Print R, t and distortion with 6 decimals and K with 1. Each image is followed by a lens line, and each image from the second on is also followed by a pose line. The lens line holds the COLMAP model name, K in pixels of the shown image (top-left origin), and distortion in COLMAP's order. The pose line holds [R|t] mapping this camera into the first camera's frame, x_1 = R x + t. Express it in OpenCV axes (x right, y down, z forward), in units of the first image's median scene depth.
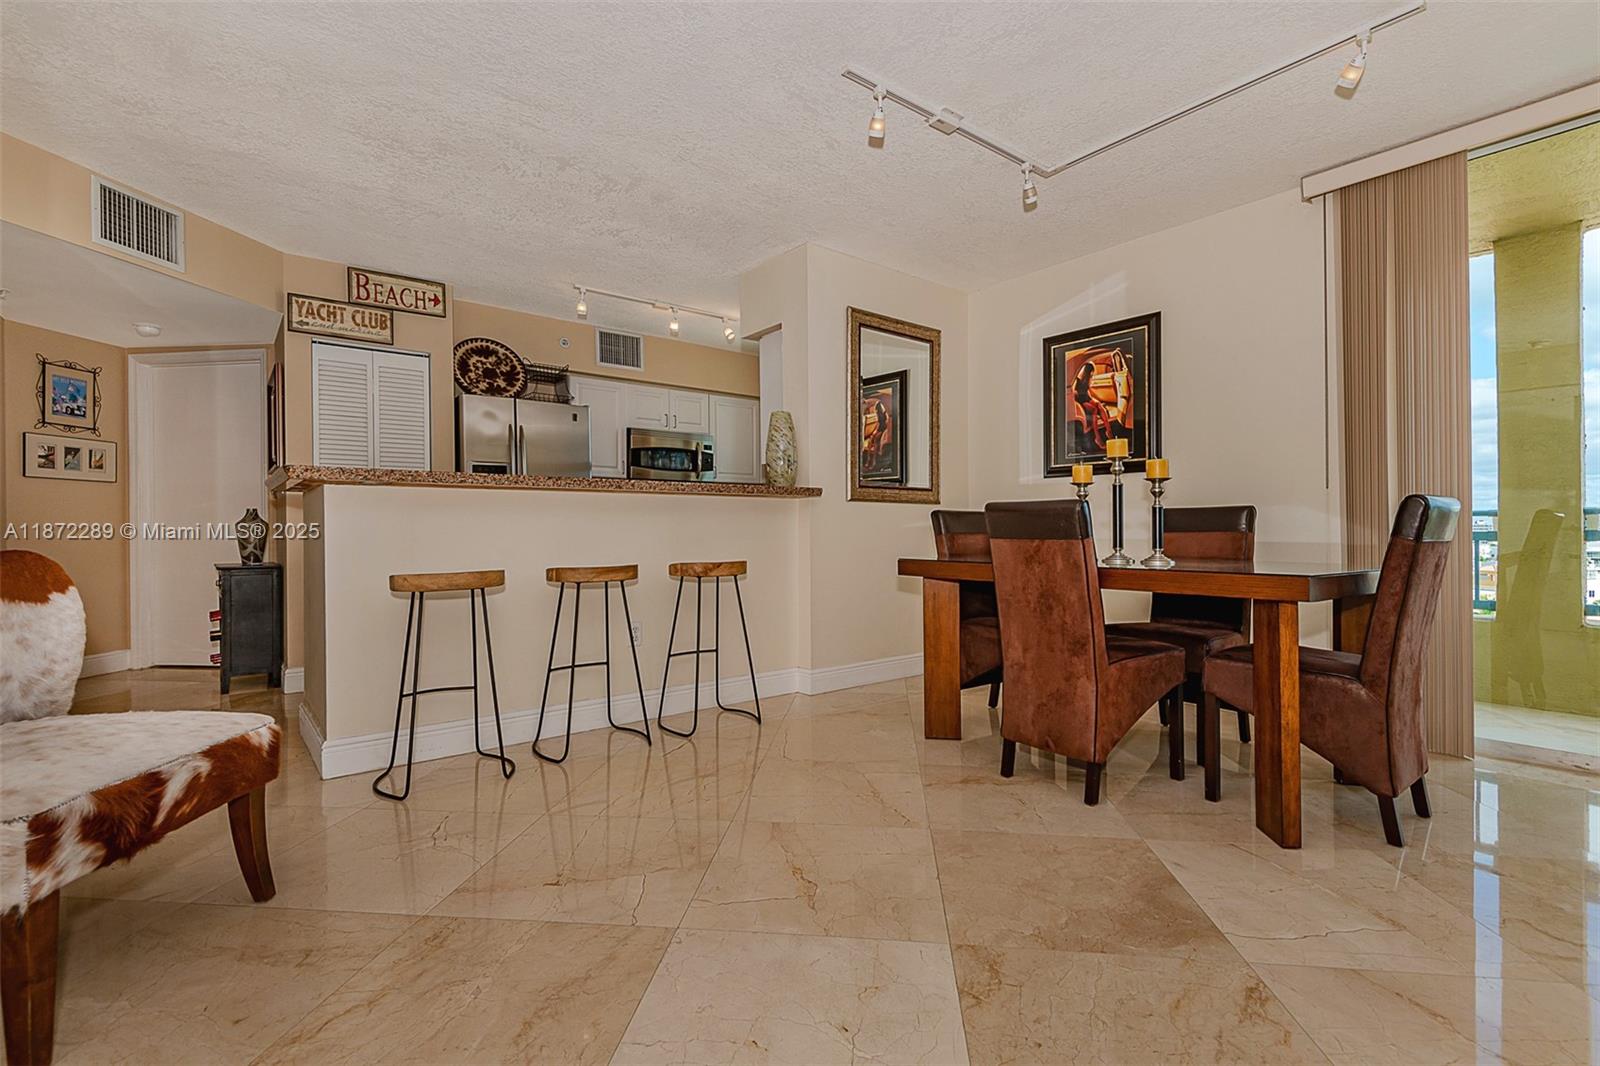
lens RADIAL K [[735.7, 0, 810.2], [0, 735.7, 540.9], [0, 0, 1]] dist [0.005899, -0.006730]
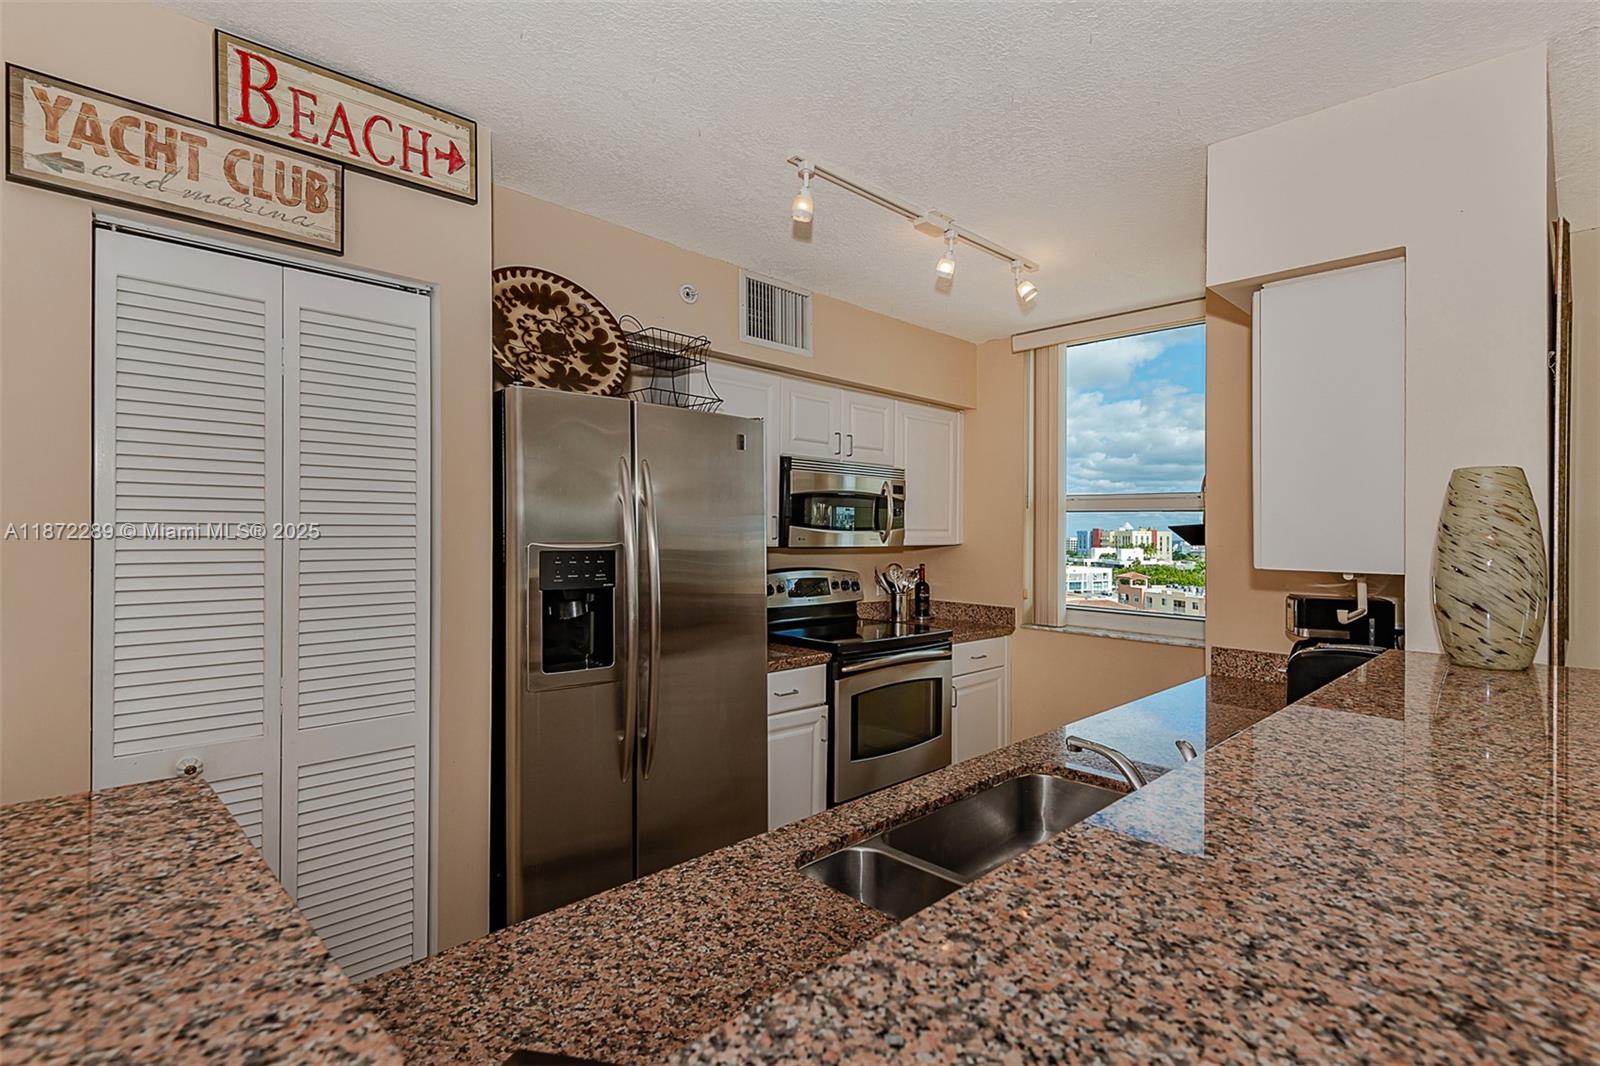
lens RADIAL K [[735.7, 0, 855.7], [0, 735.7, 529.8], [0, 0, 1]] dist [0.005899, -0.006730]
pose [[0.991069, 0.020101, 0.131827, -0.350852], [-0.018374, 0.999729, -0.014304, -0.122426], [-0.132079, 0.011754, 0.991170, 0.590506]]
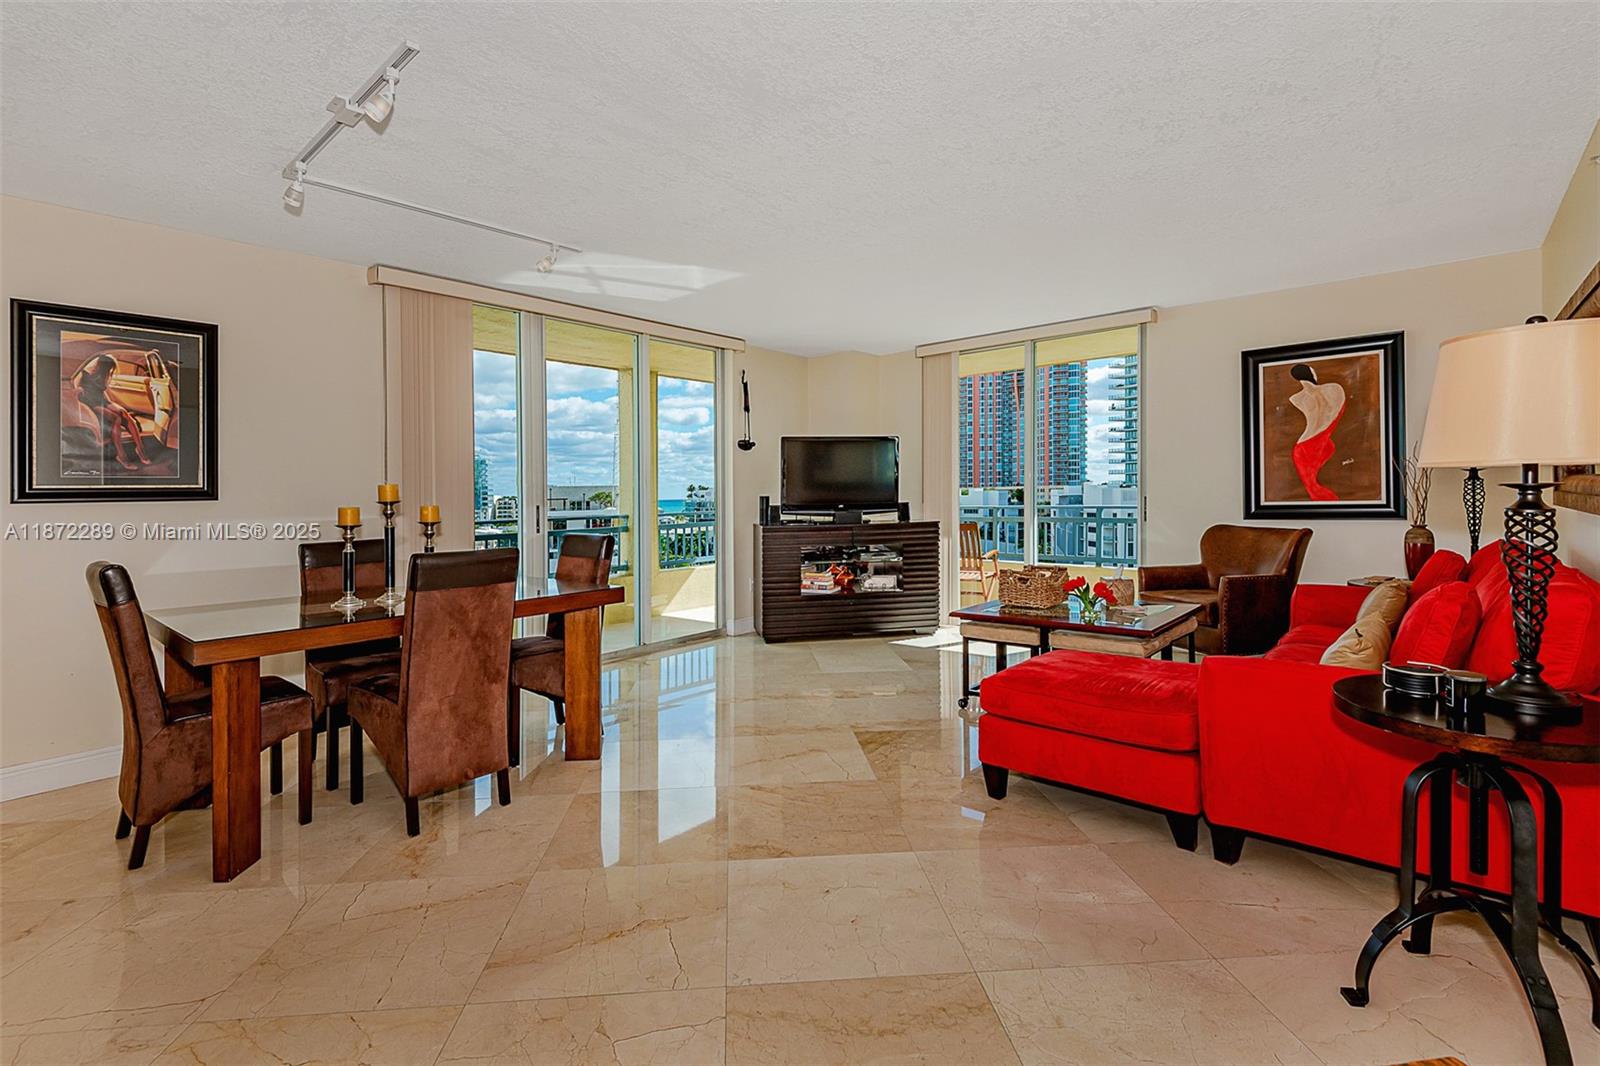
lens RADIAL K [[735.7, 0, 775.6], [0, 735.7, 522.1], [0, 0, 1]] dist [0.005899, -0.006730]
pose [[-0.171856, -0.029554, 0.984679, -0.478760], [0.034030, 0.998775, 0.035916, -0.068897], [-0.984534, 0.039681, -0.170640, 0.428304]]
